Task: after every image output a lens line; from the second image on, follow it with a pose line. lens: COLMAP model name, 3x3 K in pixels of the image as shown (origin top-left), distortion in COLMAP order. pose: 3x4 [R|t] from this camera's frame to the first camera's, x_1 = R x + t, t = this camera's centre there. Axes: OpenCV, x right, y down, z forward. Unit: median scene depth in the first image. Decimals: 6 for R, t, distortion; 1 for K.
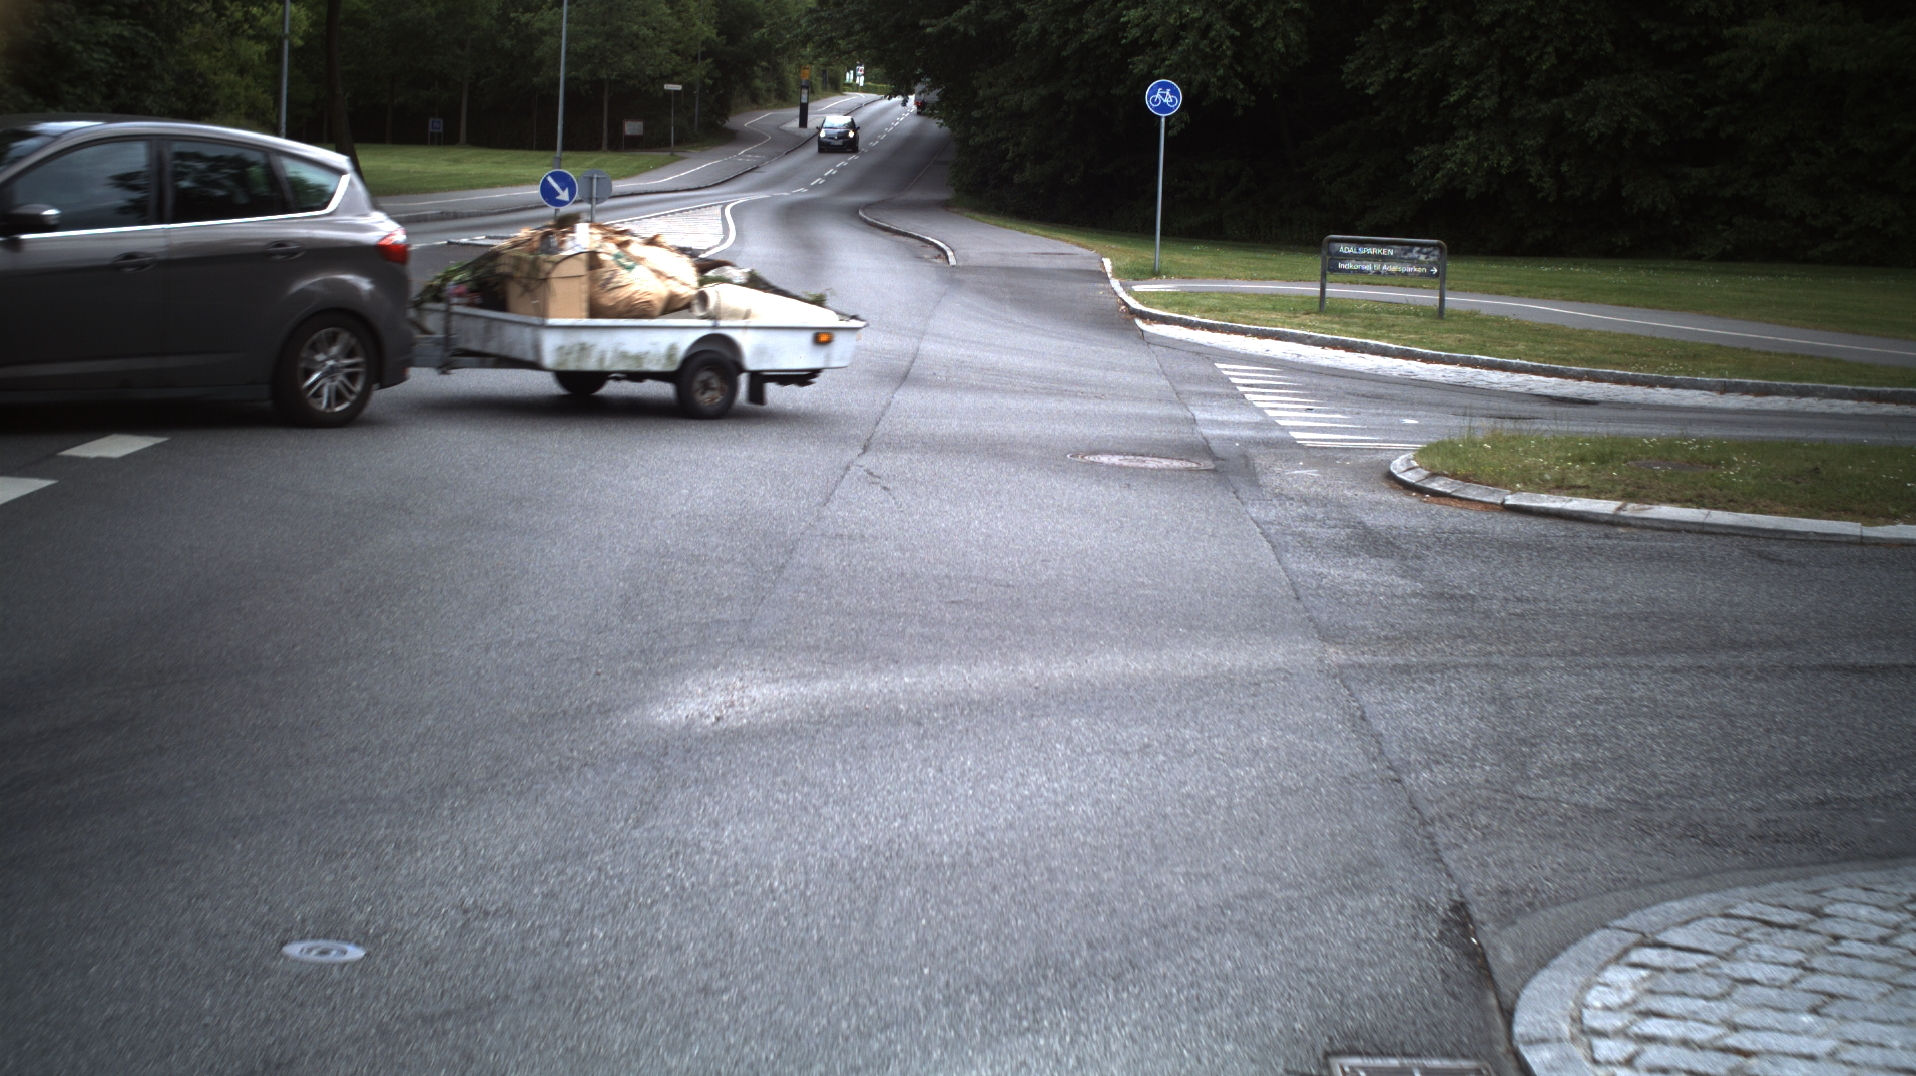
lens RADIAL K [[3463.5, 0, 988.5], [0, 3463.5, 532.8], [0, 0, 1]] dist [-0.307319, 0.448425]
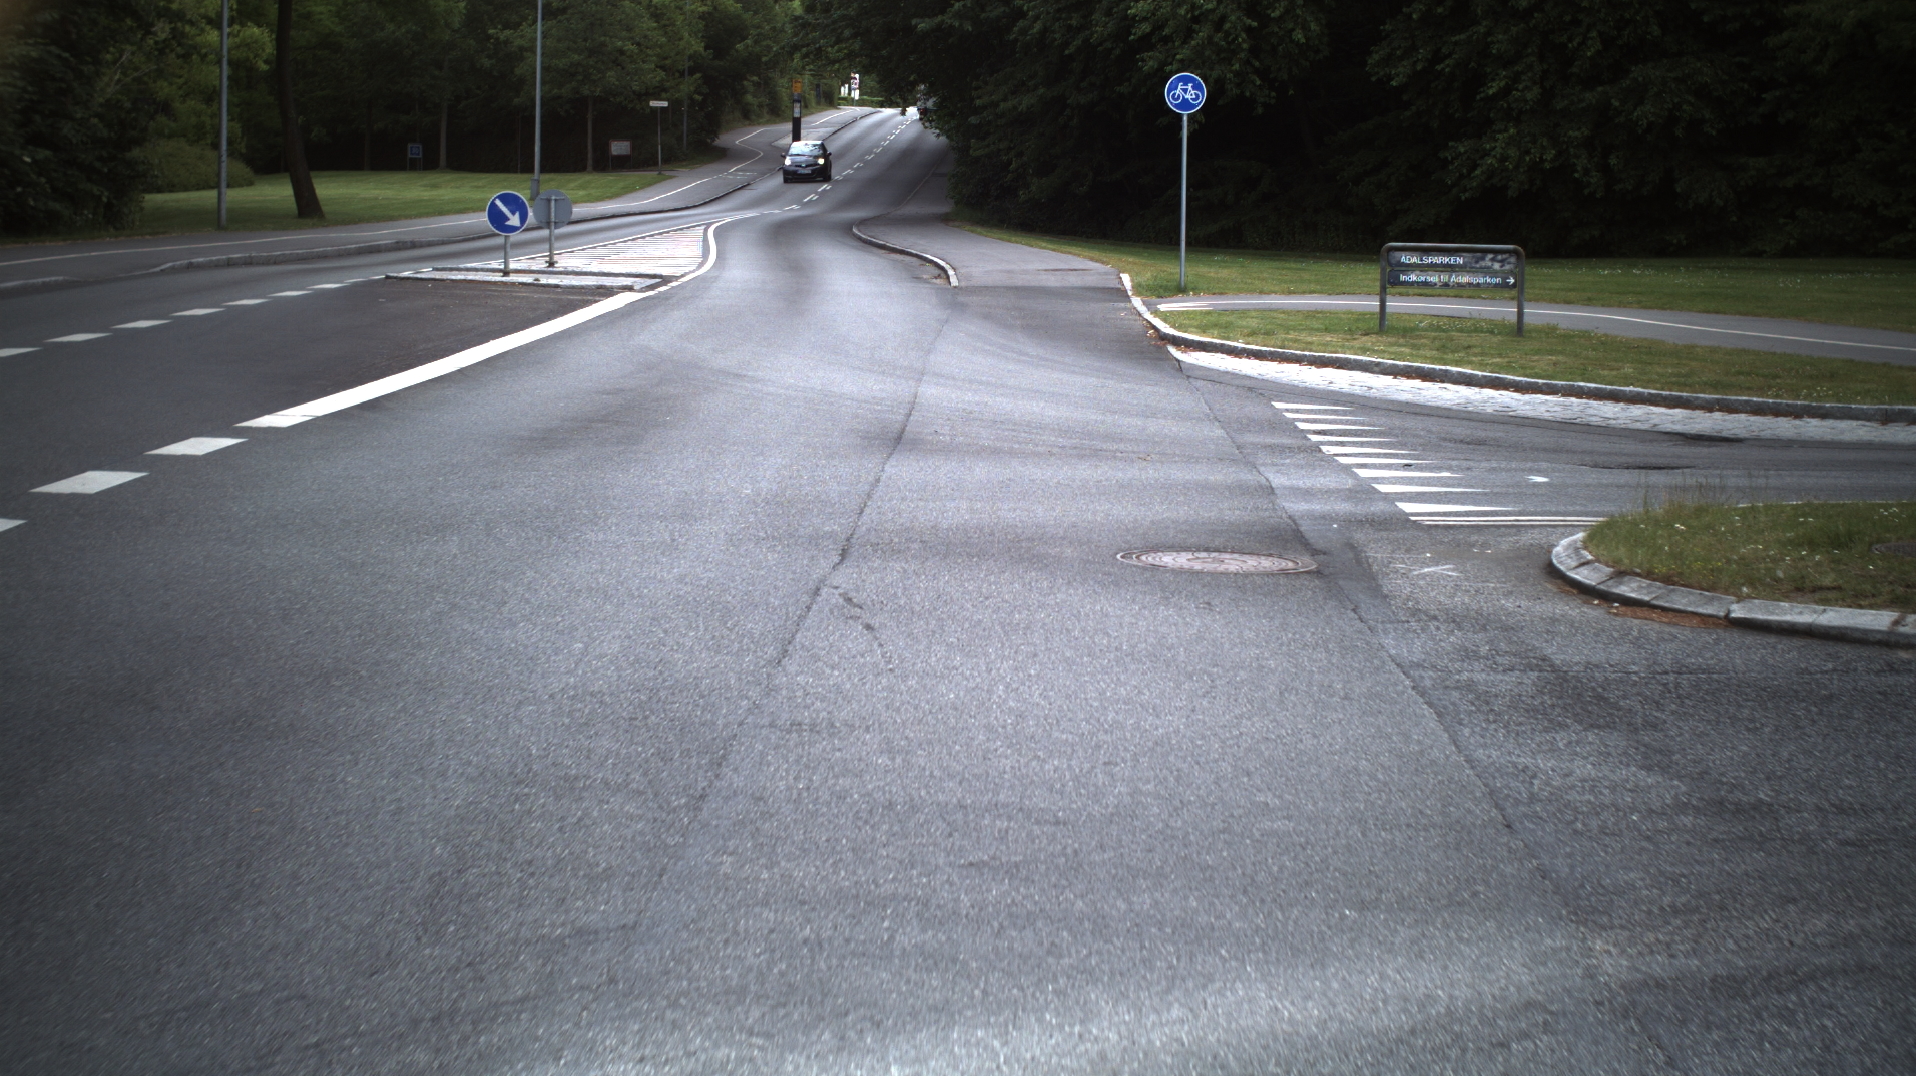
lens RADIAL K [[3463.5, 0, 988.5], [0, 3463.5, 532.8], [0, 0, 1]] dist [-0.307319, 0.448425]
pose [[0.999644, -0.026563, -0.002405, -0.001451], [0.026554, 0.999641, -0.003484, -0.013130], [0.002497, 0.003419, 0.999991, 0.133900]]
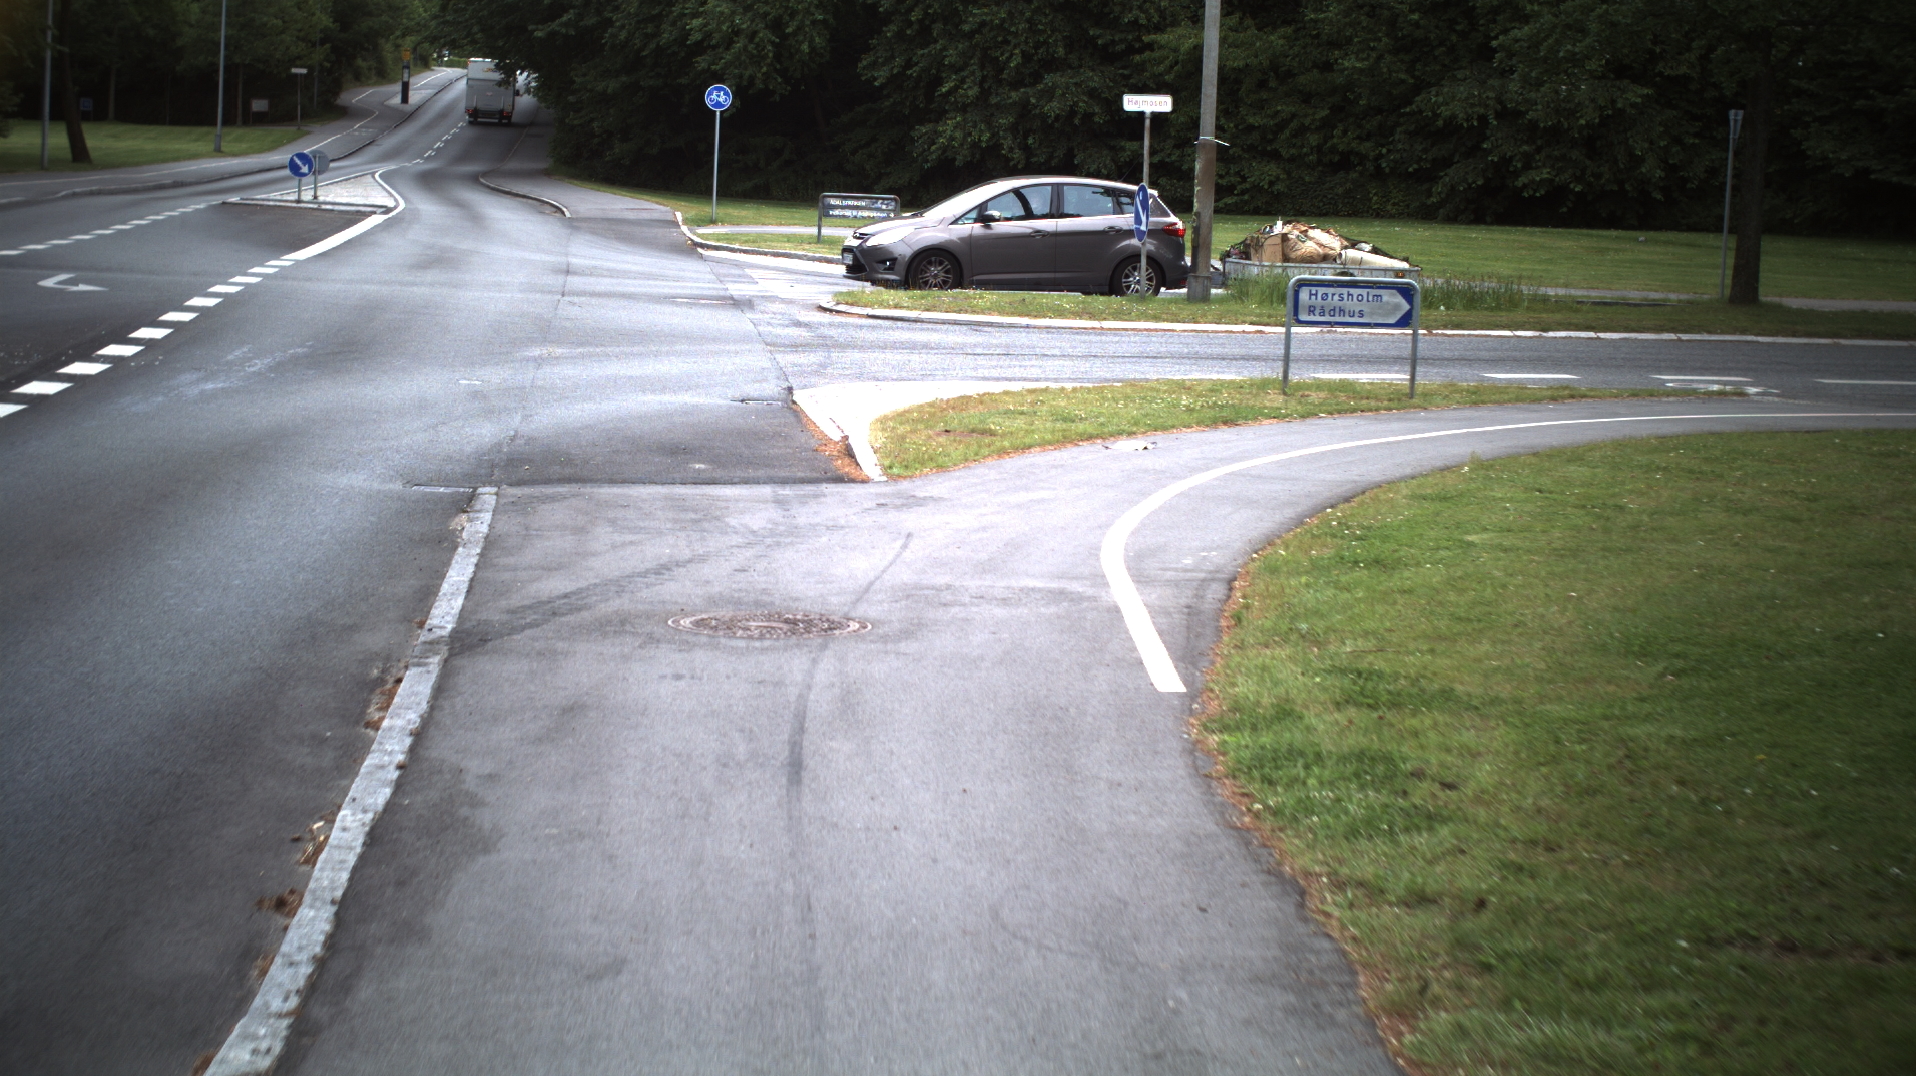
lens RADIAL K [[3463.5, 0, 988.5], [0, 3463.5, 532.8], [0, 0, 1]] dist [-0.307319, 0.448425]
pose [[0.992314, -0.012220, 0.123142, -0.019675], [0.010950, 0.999880, 0.010979, 0.049239], [-0.123262, -0.009546, 0.992328, -0.537801]]
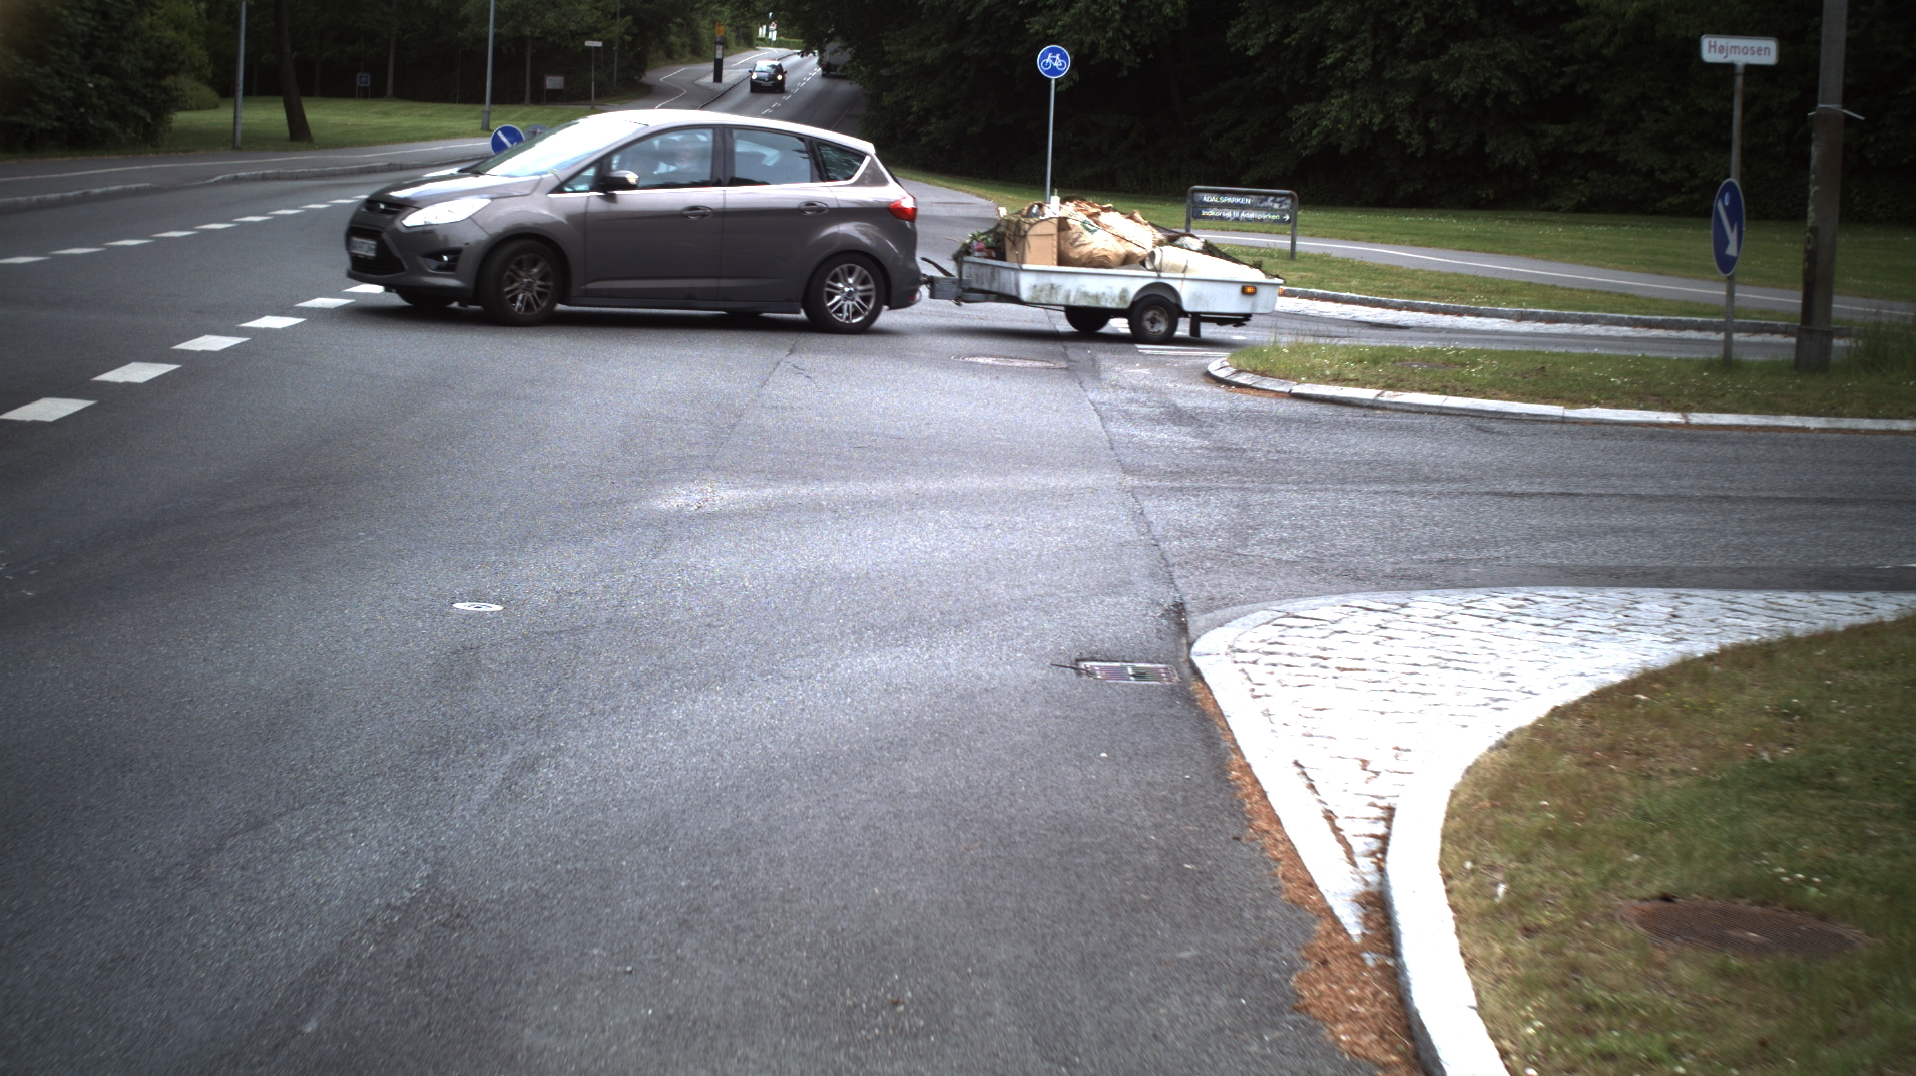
lens RADIAL K [[3463.5, 0, 988.5], [0, 3463.5, 532.8], [0, 0, 1]] dist [-0.307319, 0.448425]
pose [[0.999660, 0.001571, 0.026039, 0.001888], [-0.001923, 0.999907, 0.013483, 0.012539], [-0.026015, -0.013528, 0.999570, -0.133813]]
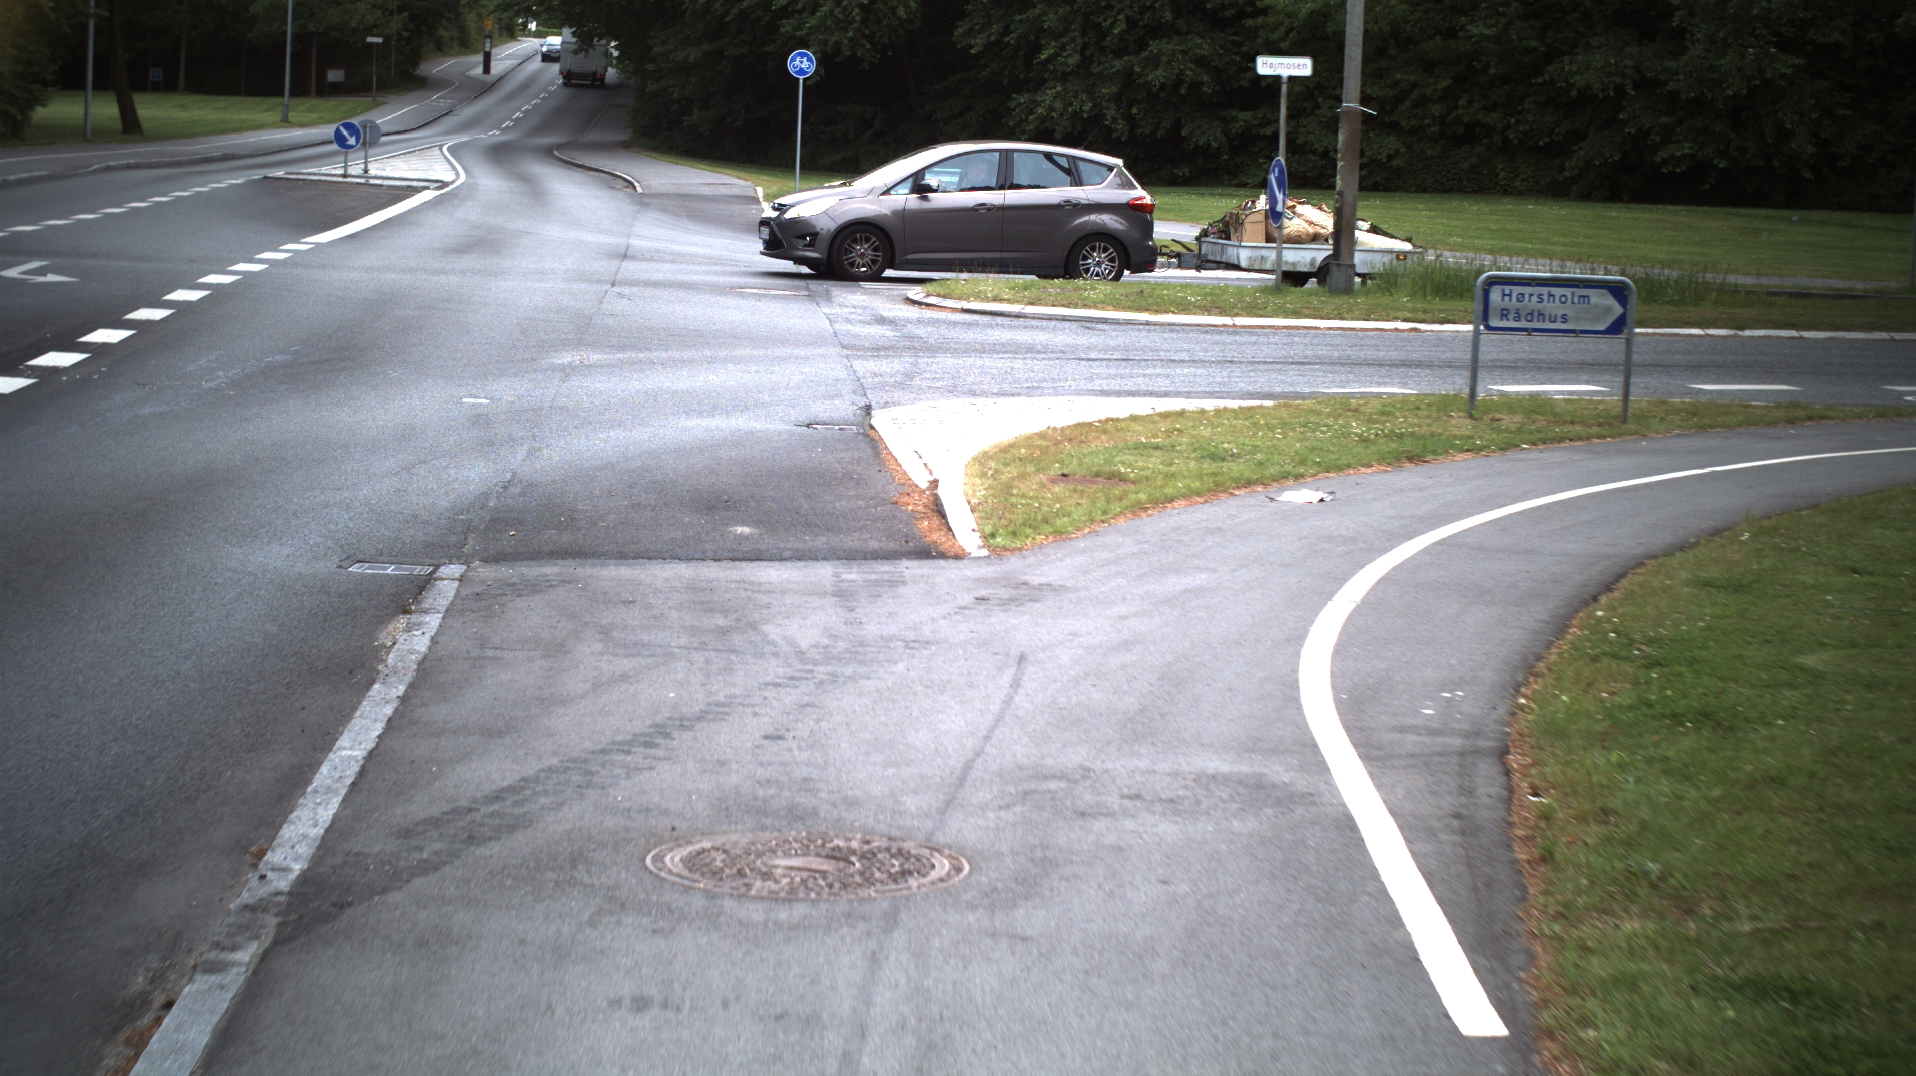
lens RADIAL K [[3463.5, 0, 988.5], [0, 3463.5, 532.8], [0, 0, 1]] dist [-0.307319, 0.448425]
pose [[0.995307, -0.010162, 0.096232, -0.007795], [0.008418, 0.999793, 0.018514, 0.036805], [-0.096400, -0.017617, 0.995187, -0.403545]]
